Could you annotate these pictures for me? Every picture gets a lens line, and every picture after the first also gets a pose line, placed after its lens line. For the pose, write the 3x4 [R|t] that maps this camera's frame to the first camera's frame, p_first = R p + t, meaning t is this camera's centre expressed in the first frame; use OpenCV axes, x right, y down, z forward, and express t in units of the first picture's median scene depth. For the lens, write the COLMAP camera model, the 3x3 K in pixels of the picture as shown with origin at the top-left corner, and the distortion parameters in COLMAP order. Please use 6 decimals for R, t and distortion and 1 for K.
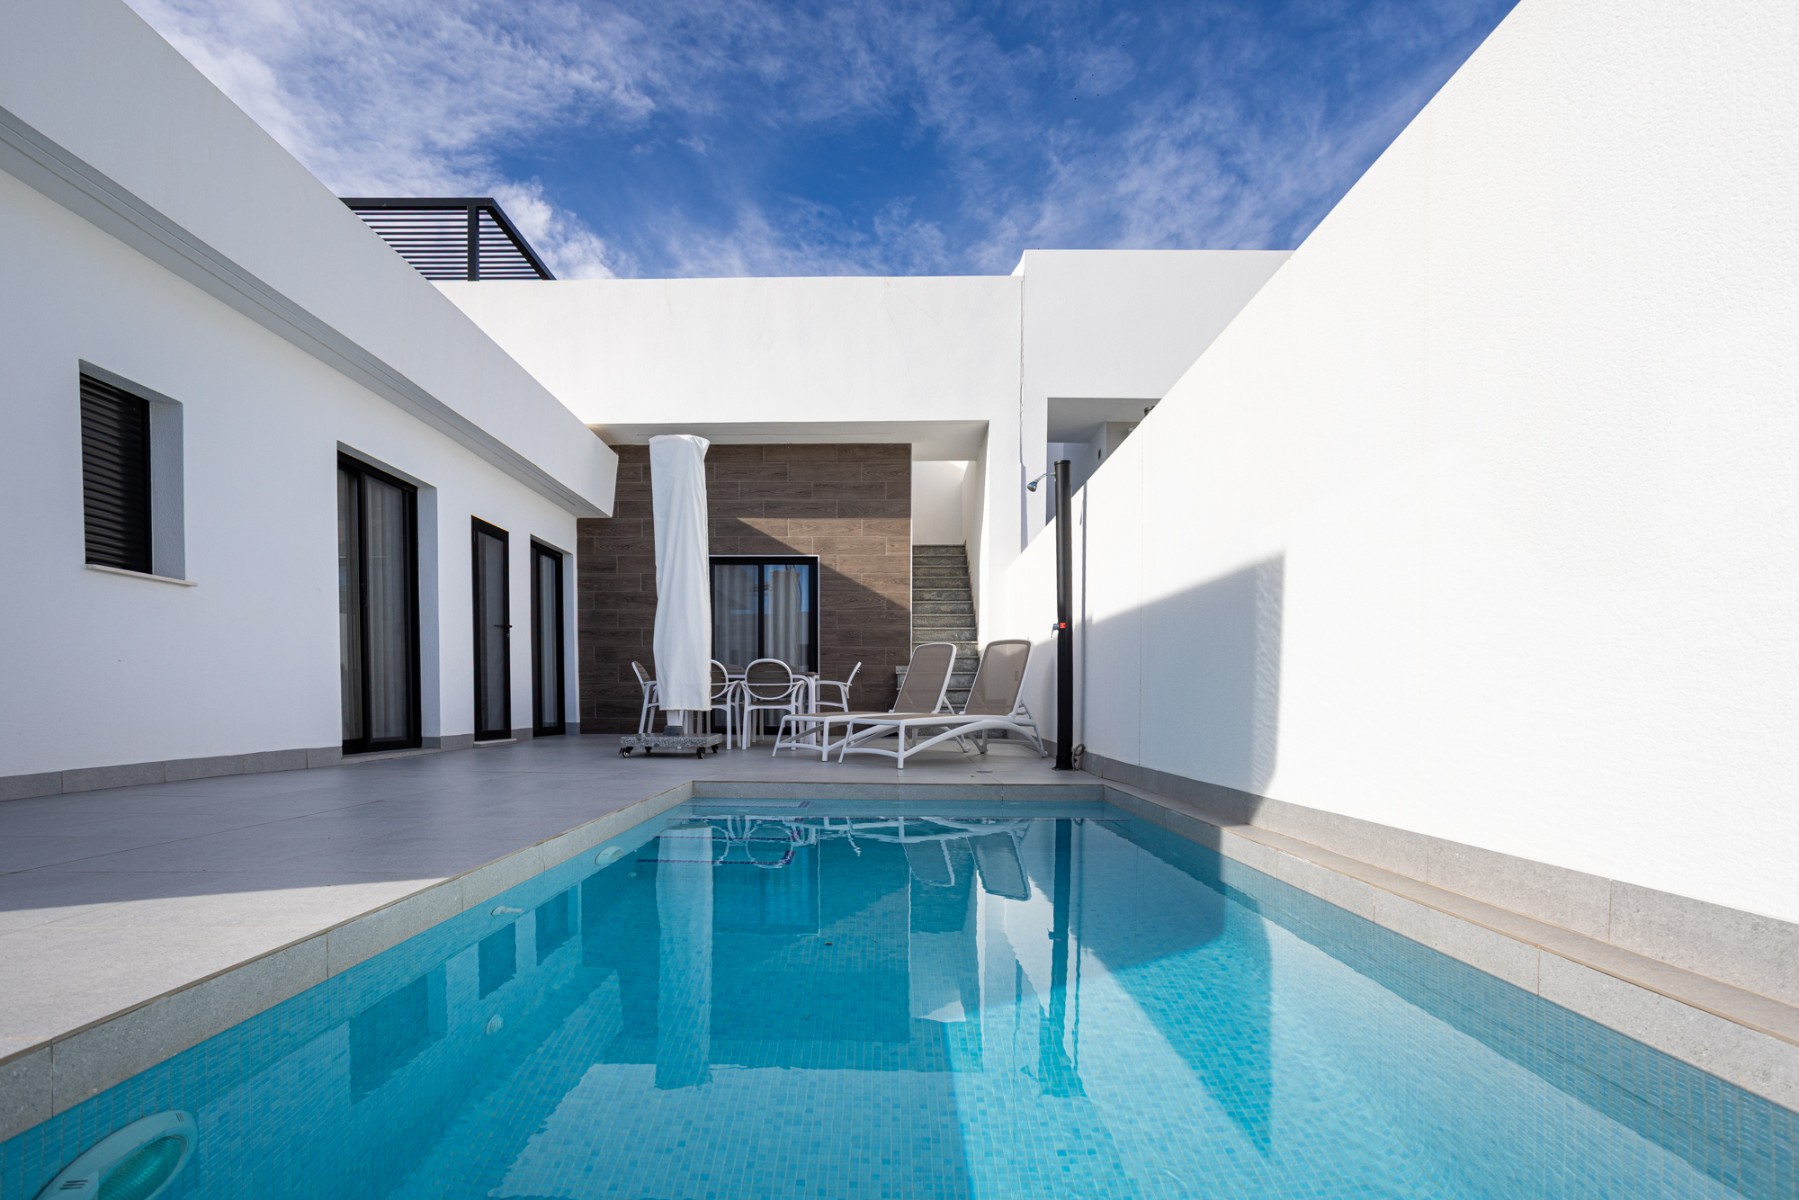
lens RADIAL K [[929.7, 0, 898.9], [0, 929.7, 722.1], [0, 0, 1]] dist [-0.080080, 0.038397]
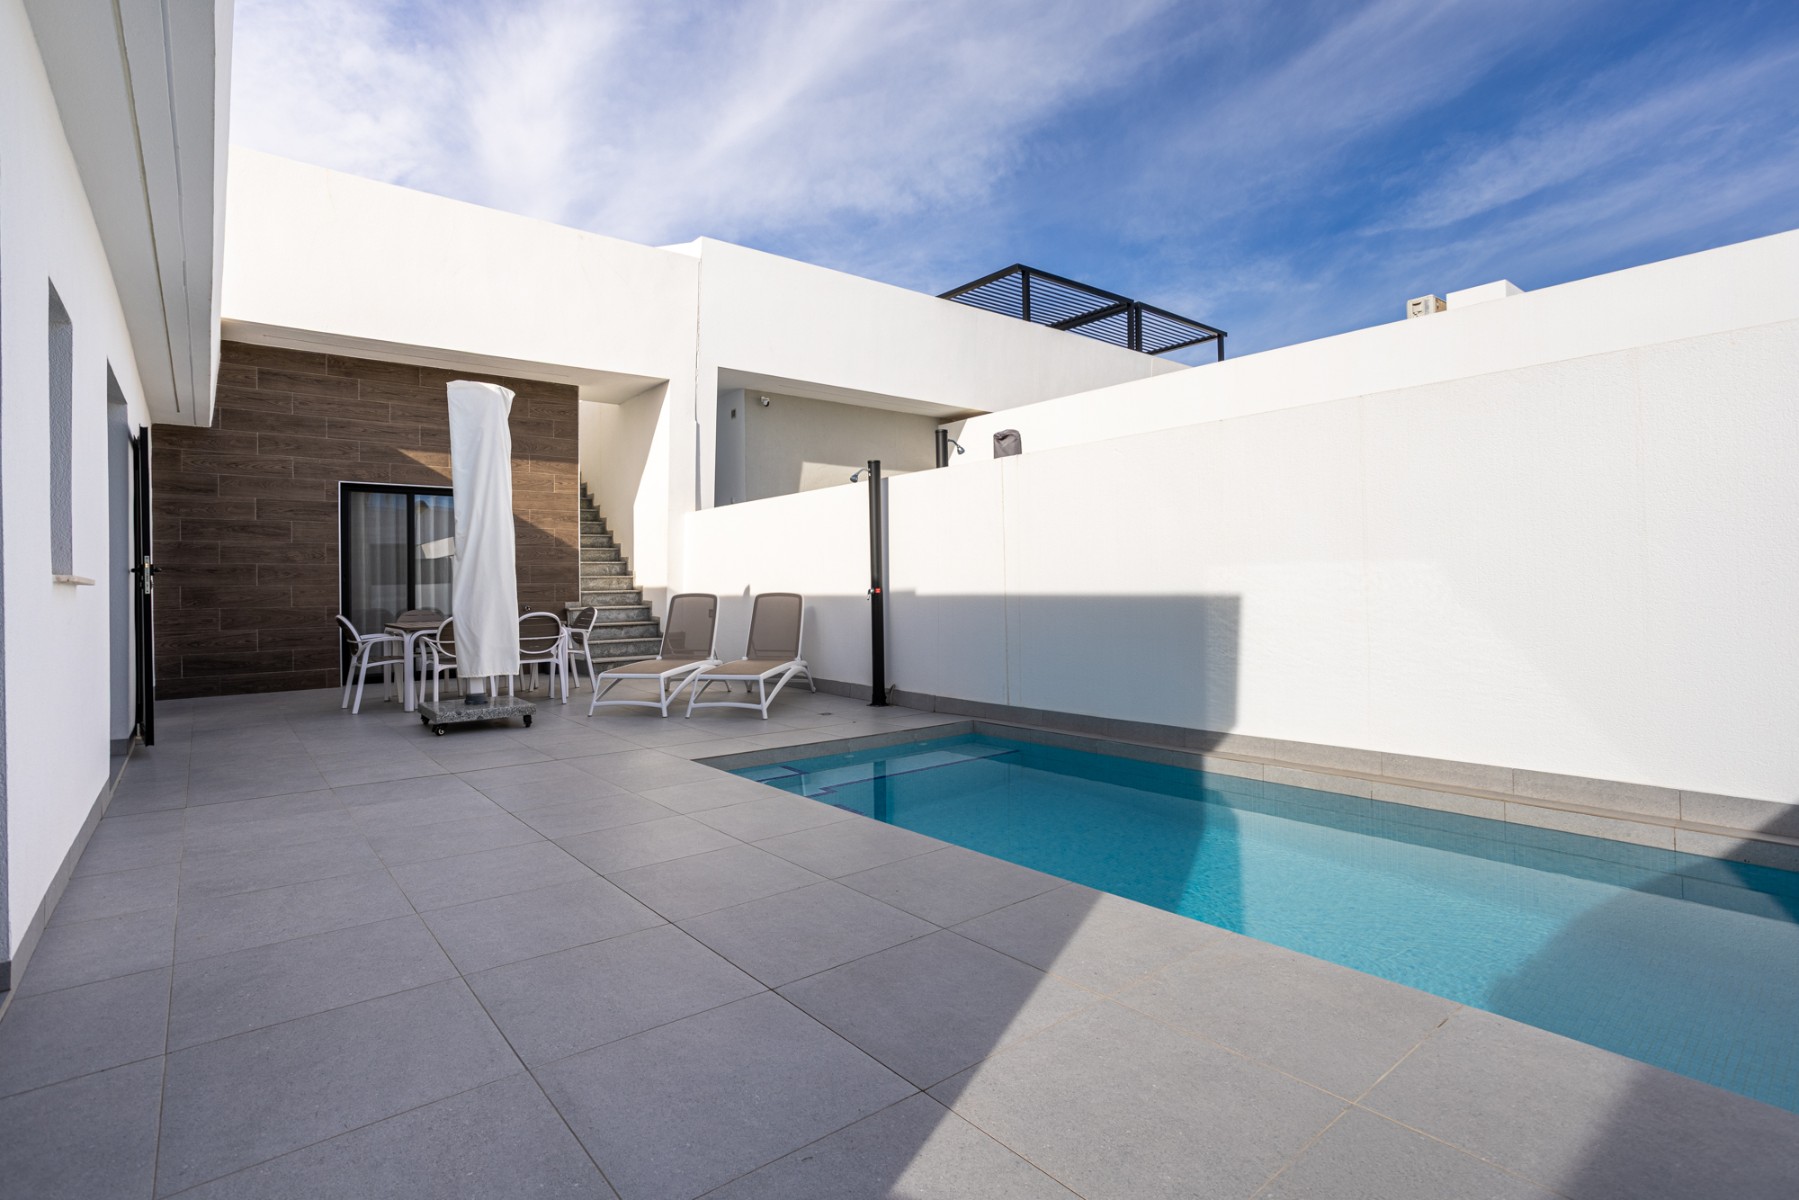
lens RADIAL K [[877.7, 0, 887.4], [0, 877.7, 586.1], [0, 0, 1]] dist [-0.026987, 0.014146]
pose [[0.790568, -0.012593, 0.612245, -0.313187], [0.027642, 0.999503, -0.015134, -0.054211], [-0.611750, 0.028888, 0.790523, 0.029526]]
